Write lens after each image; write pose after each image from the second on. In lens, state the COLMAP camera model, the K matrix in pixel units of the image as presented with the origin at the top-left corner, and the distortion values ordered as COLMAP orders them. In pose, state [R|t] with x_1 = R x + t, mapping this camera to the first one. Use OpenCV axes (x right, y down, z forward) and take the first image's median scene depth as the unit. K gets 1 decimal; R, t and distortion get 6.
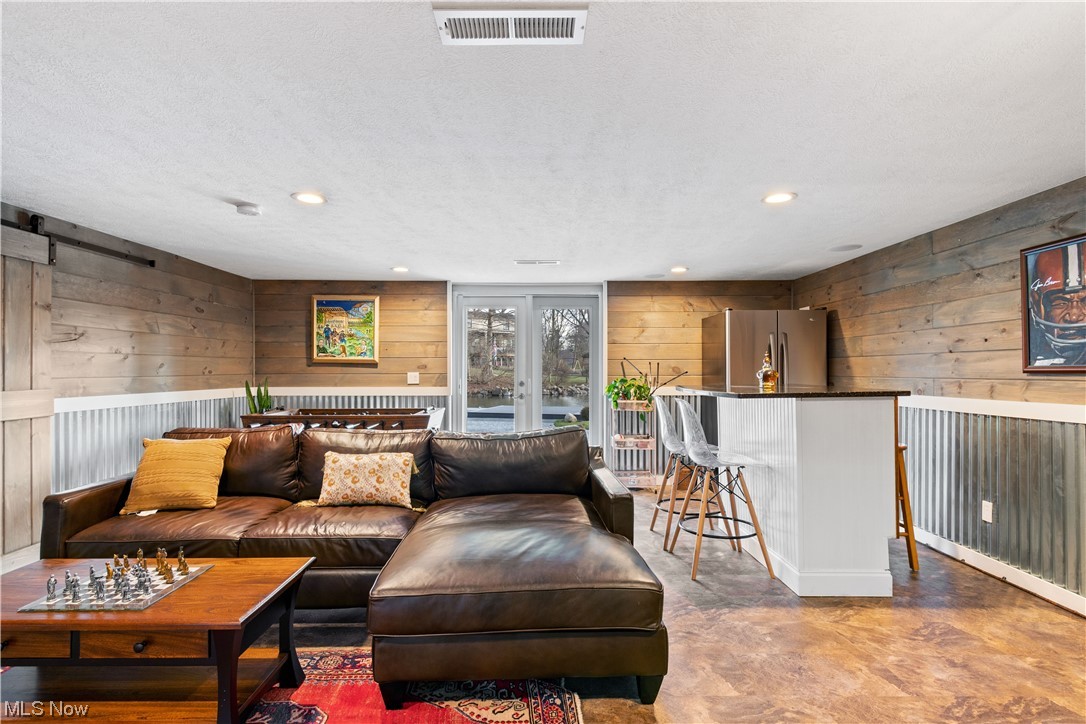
lens RADIAL K [[535.2, 0, 543.8], [0, 535.2, 364.4], [0, 0, 1]] dist [-0.001537, -0.001722]
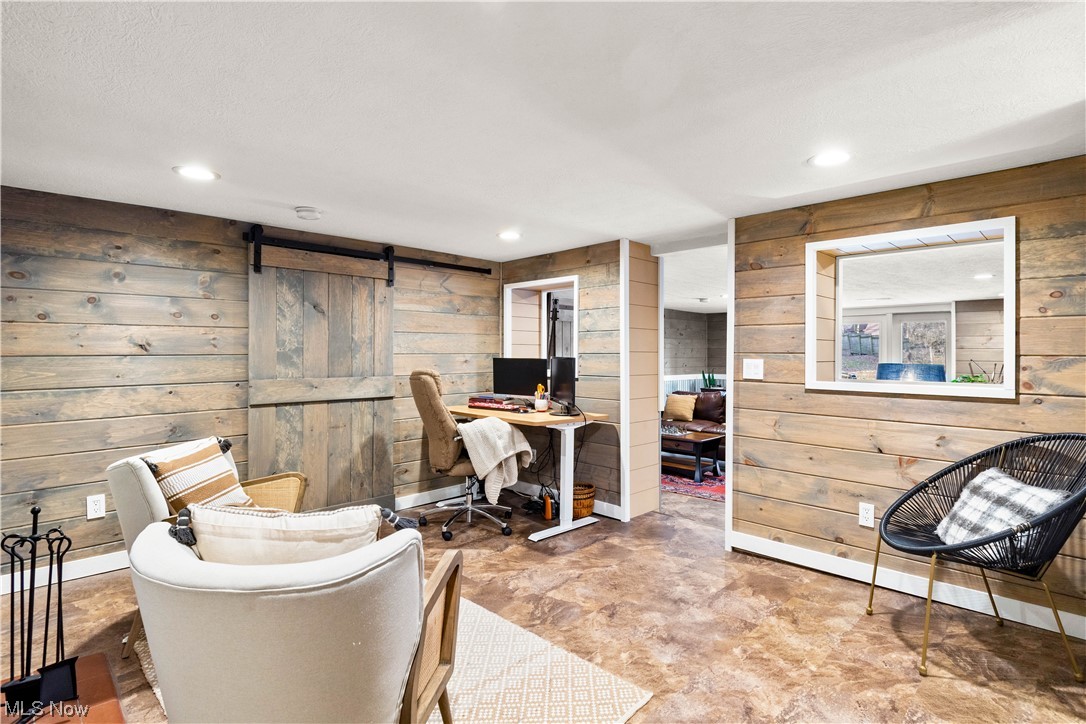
lens RADIAL K [[535.2, 0, 541.5], [0, 535.2, 354.9], [0, 0, 1]] dist [-0.001537, -0.001722]
pose [[0.698415, 0.005407, -0.715673, 0.425017], [0.001622, 0.999957, 0.009137, -0.045140], [0.715691, -0.007542, 0.698376, -0.774660]]
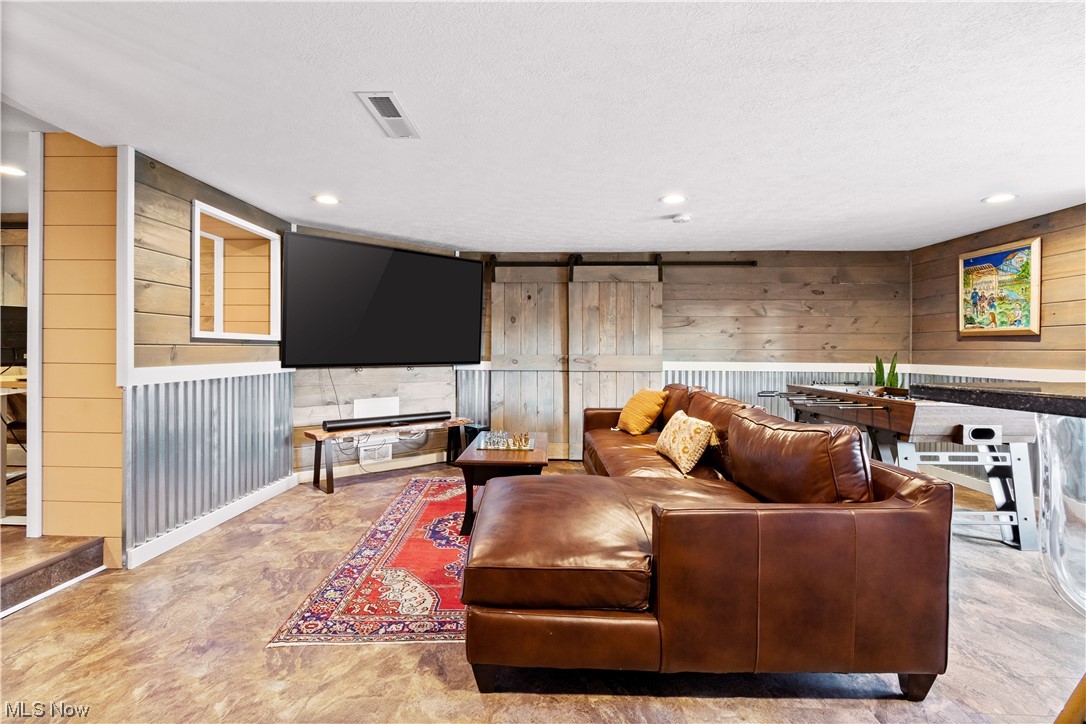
lens RADIAL K [[480.4, 0, 538.3], [0, 480.4, 352.8], [0, 0, 1]] dist [0.001542, -0.001035]
pose [[-0.043642, 0.005886, -0.999030, 0.411357], [0.003000, 0.999979, 0.005761, 0.019154], [0.999043, -0.002746, -0.043659, 0.460992]]
